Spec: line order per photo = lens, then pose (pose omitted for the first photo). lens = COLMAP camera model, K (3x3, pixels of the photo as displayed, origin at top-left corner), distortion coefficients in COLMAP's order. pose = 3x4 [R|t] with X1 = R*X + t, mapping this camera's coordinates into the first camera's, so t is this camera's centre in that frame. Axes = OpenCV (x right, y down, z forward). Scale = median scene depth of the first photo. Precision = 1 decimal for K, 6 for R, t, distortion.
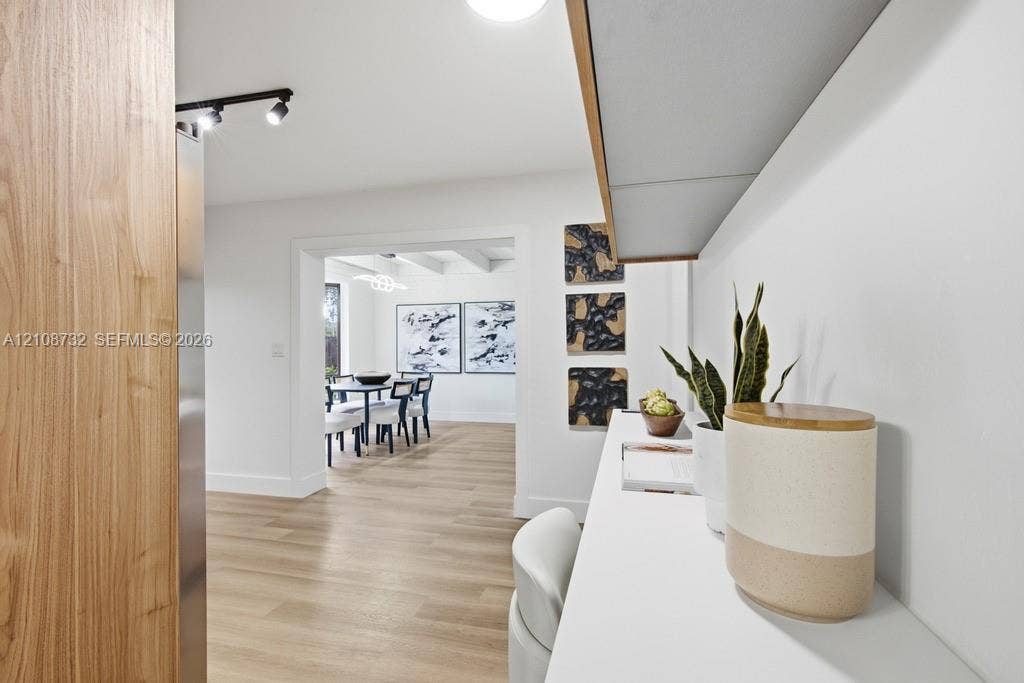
lens RADIAL K [[465.0, 0, 516.4], [0, 465.0, 347.9], [0, 0, 1]] dist [-0.002457, 0.000536]
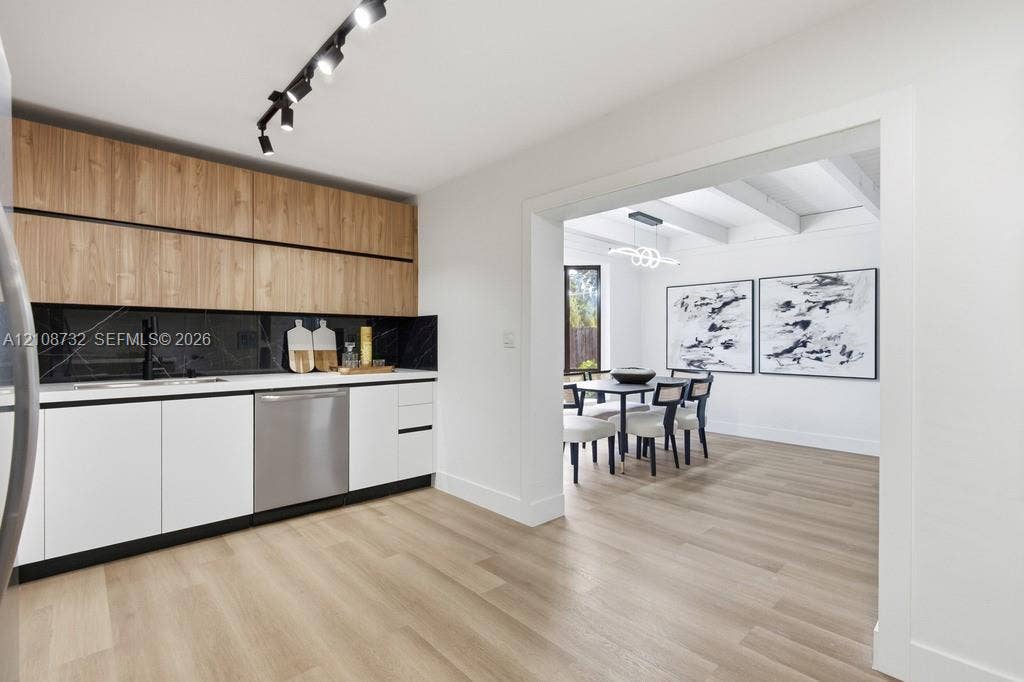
lens RADIAL K [[476.7, 0, 515.2], [0, 476.7, 341.0], [0, 0, 1]] dist [-0.000754, -0.000483]
pose [[0.838385, 0.007826, -0.545023, -0.029737], [-0.007325, 0.999968, 0.003092, 0.002890], [0.545030, 0.001400, 0.838415, 0.193747]]
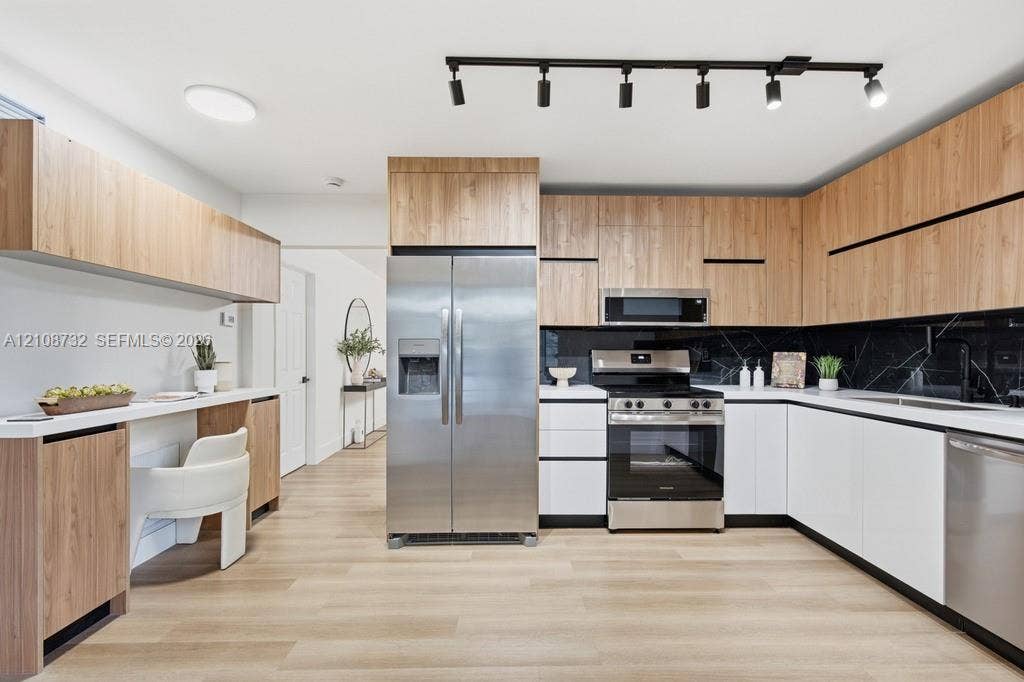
lens RADIAL K [[465.0, 0, 516.0], [0, 465.0, 359.1], [0, 0, 1]] dist [-0.002457, 0.000536]
pose [[-0.968403, 0.012549, -0.249075, -0.091999], [0.010508, 0.999899, 0.009523, 0.002970], [0.249169, 0.006605, -0.968437, 0.467237]]
